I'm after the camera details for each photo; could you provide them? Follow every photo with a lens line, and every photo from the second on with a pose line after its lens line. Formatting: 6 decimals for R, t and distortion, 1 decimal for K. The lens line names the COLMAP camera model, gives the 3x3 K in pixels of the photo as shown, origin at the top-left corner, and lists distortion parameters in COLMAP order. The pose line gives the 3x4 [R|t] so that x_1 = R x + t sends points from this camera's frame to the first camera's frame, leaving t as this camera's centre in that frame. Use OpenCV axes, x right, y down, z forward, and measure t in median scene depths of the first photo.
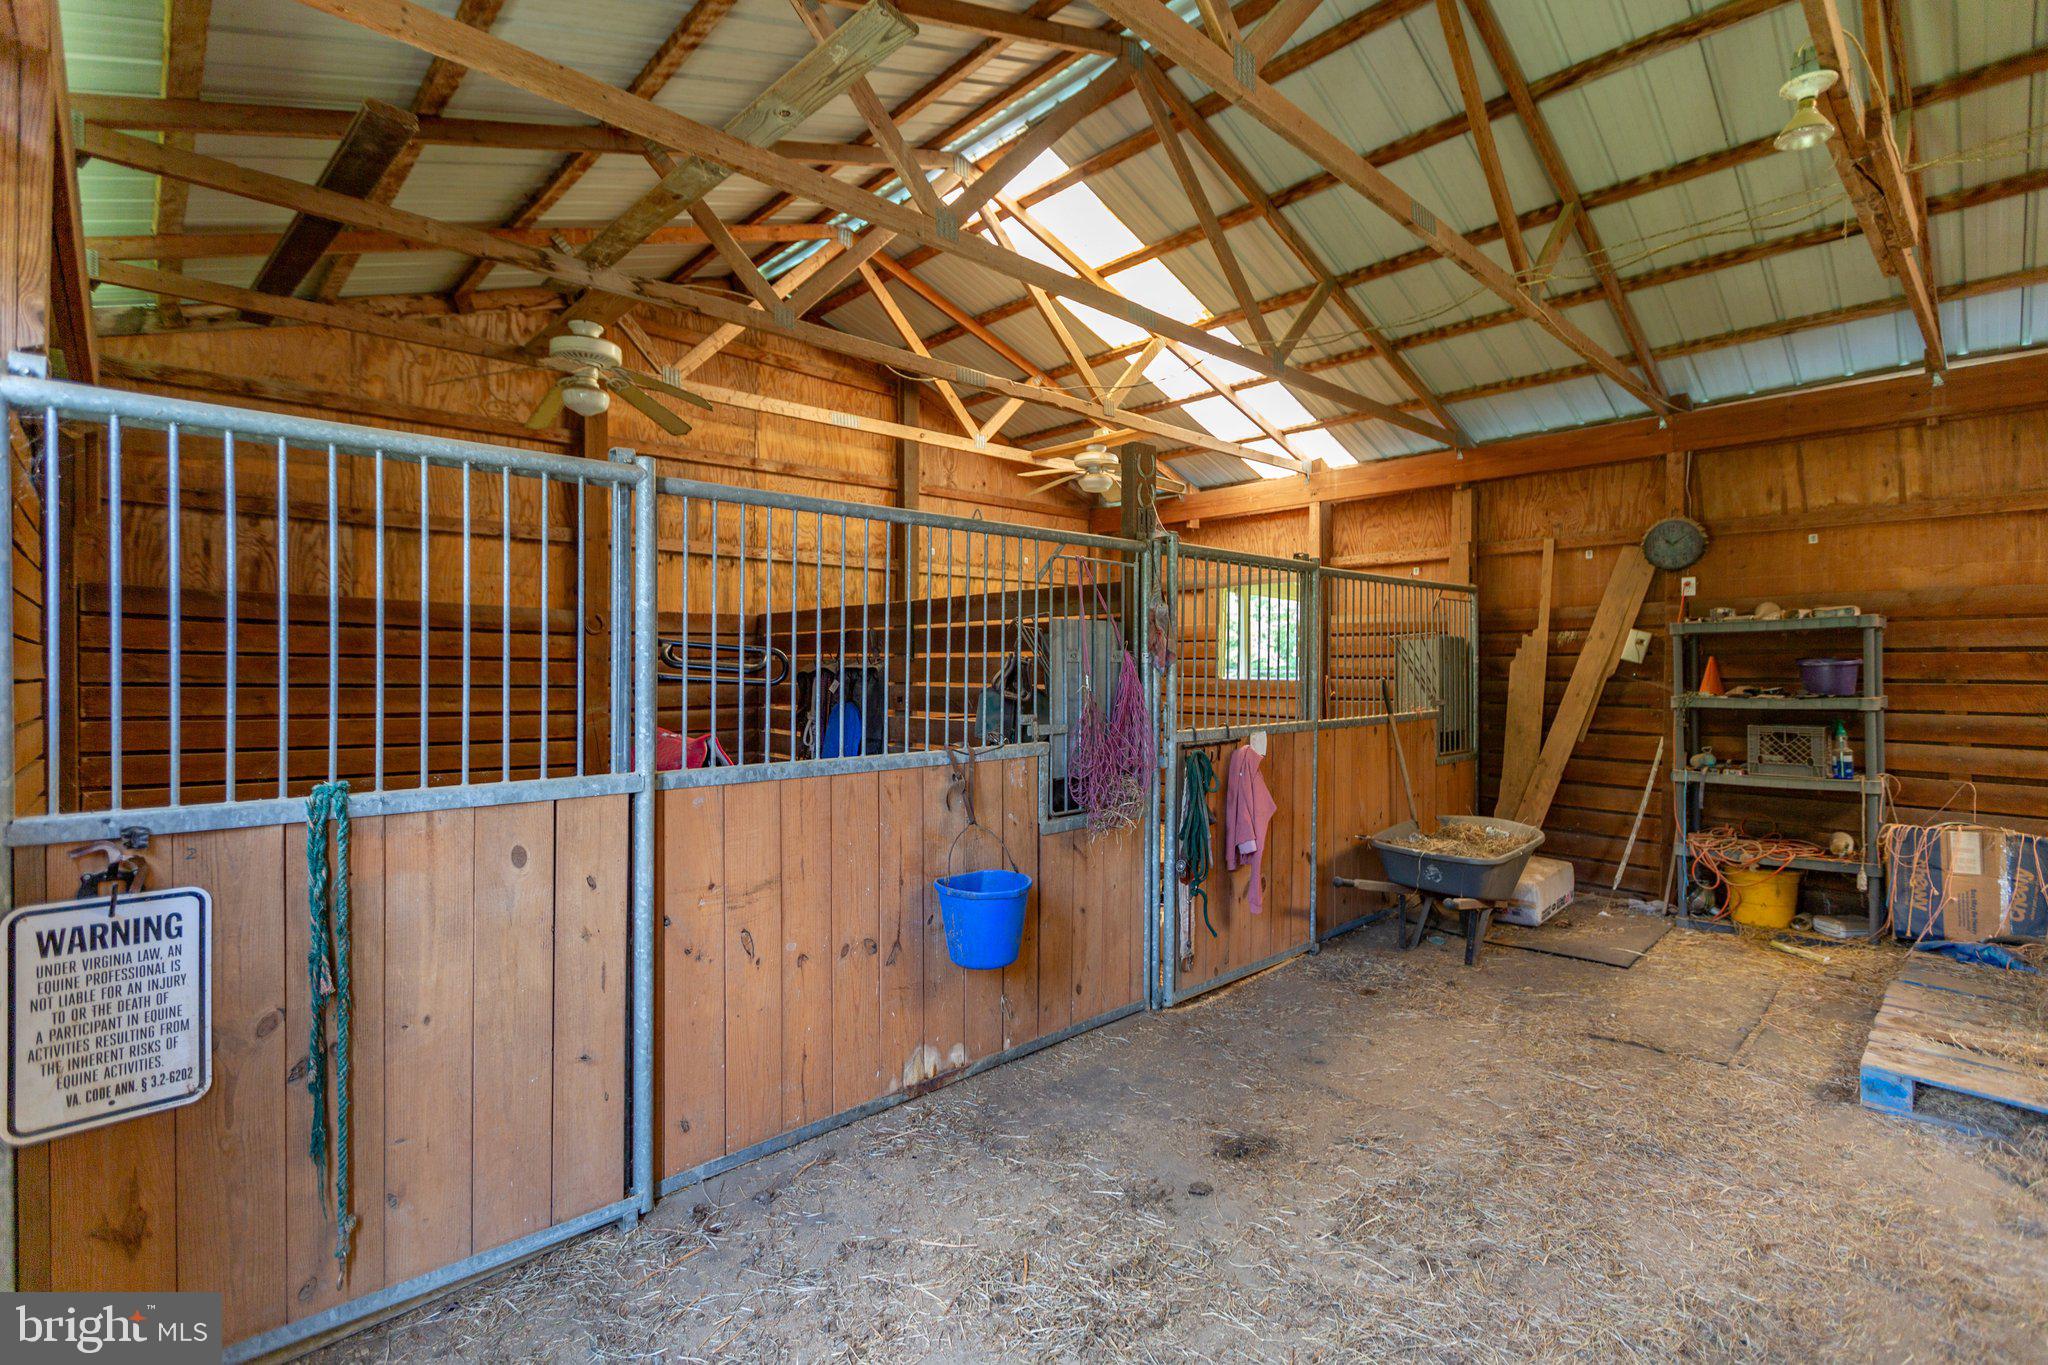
lens RADIAL K [[943.8, 0, 1024.0], [0, 943.8, 682.5], [0, 0, 1]] dist [-0.001731, -0.000520]
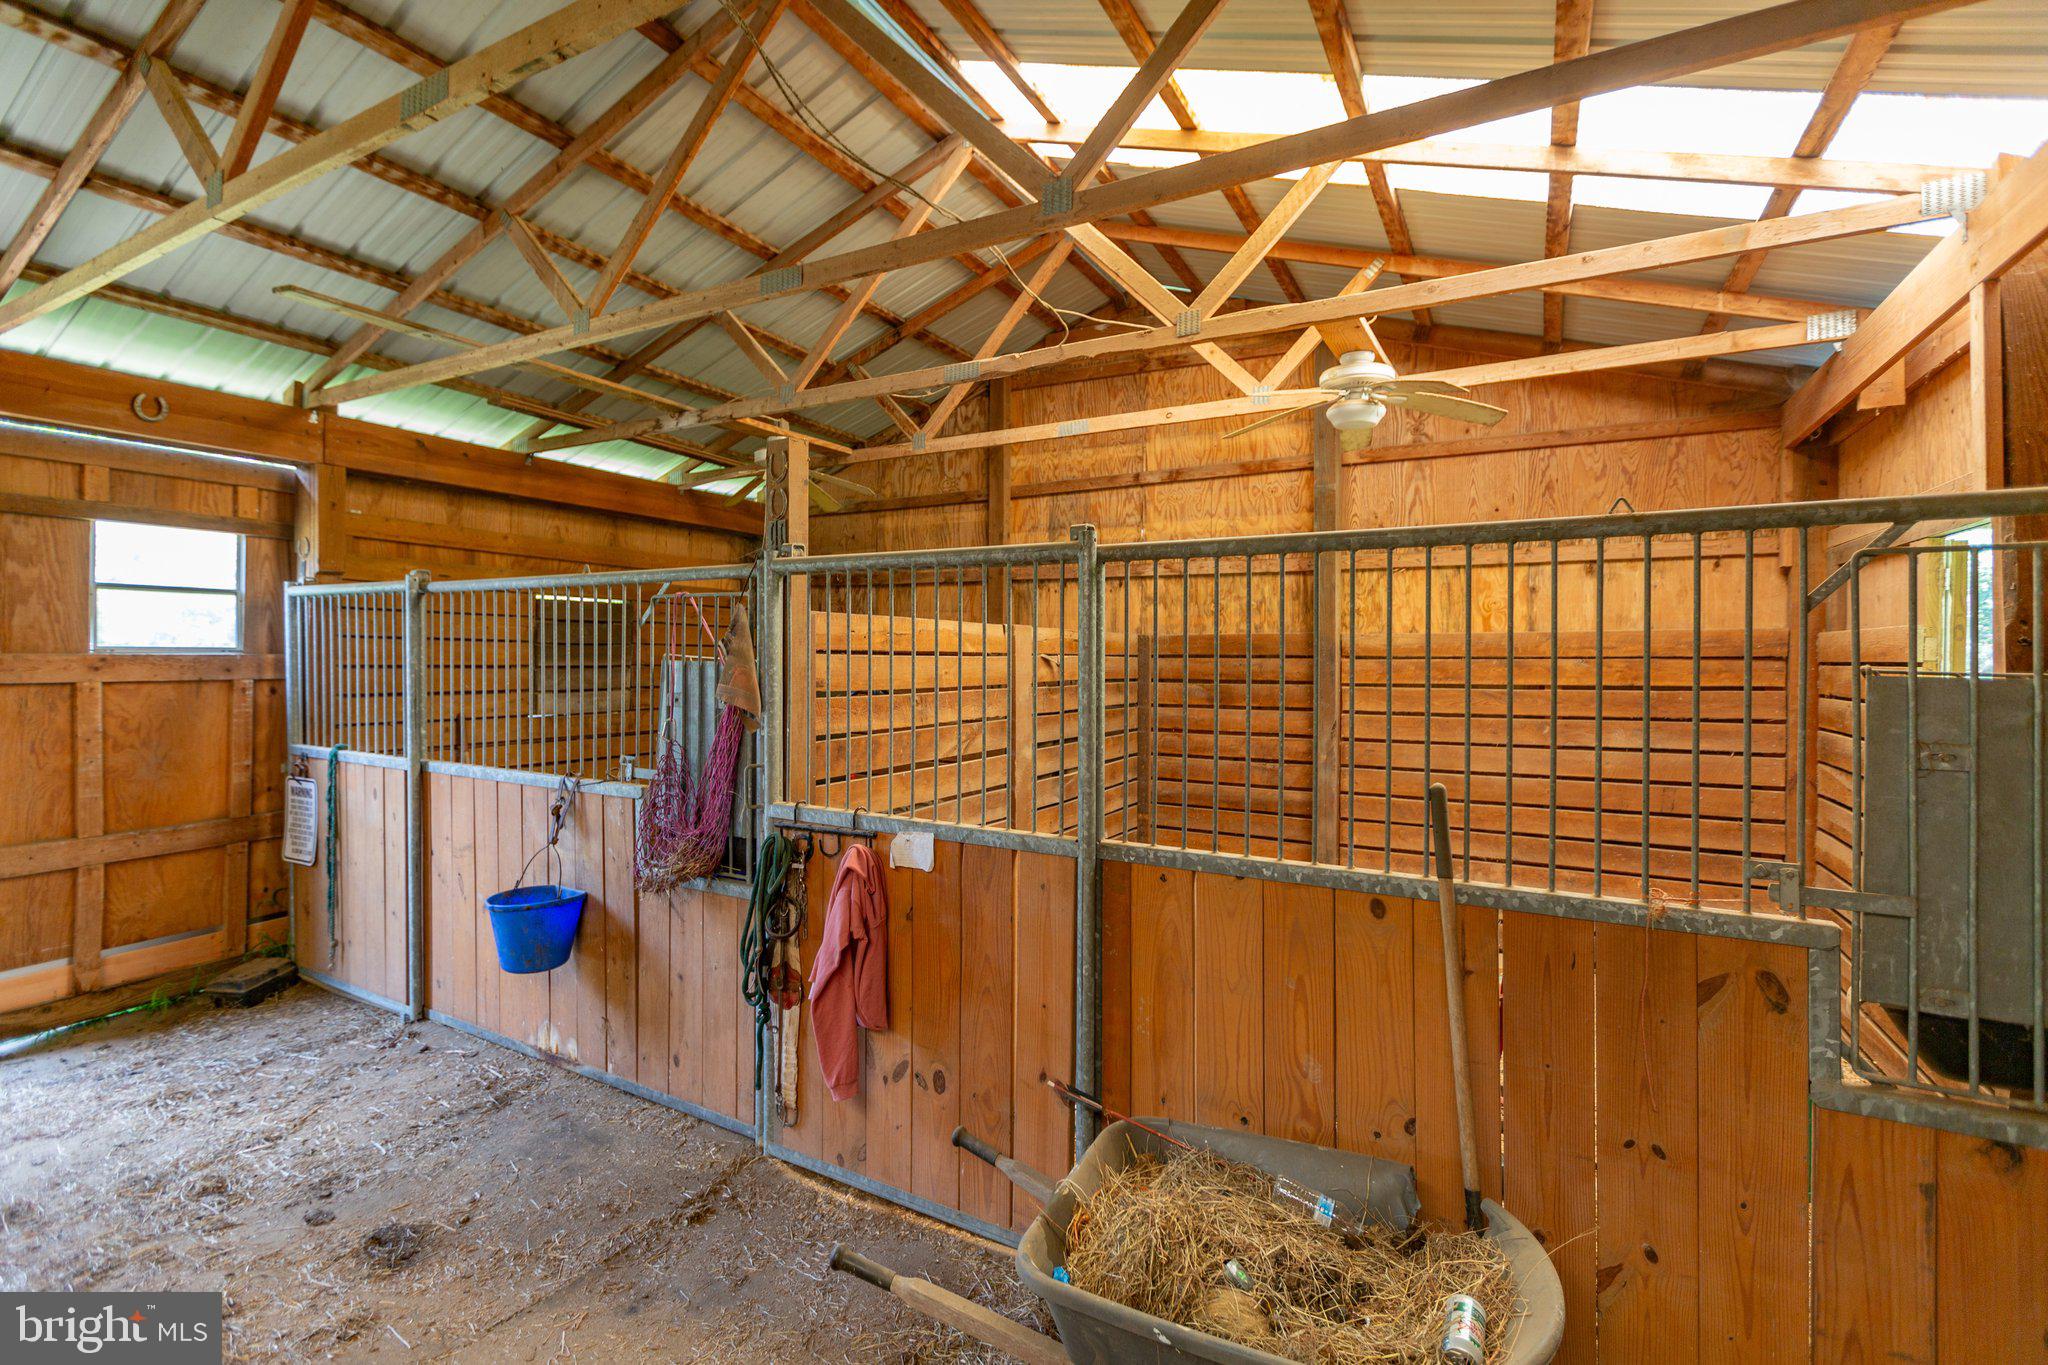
lens RADIAL K [[930.5, 0, 1017.7], [0, 930.5, 657.8], [0, 0, 1]] dist [-0.002252, -0.000367]
pose [[0.290813, 0.007087, -0.956754, 0.912443], [-0.025736, 0.999669, -0.000418, -0.068541], [0.956434, 0.024745, 0.290899, 0.933677]]
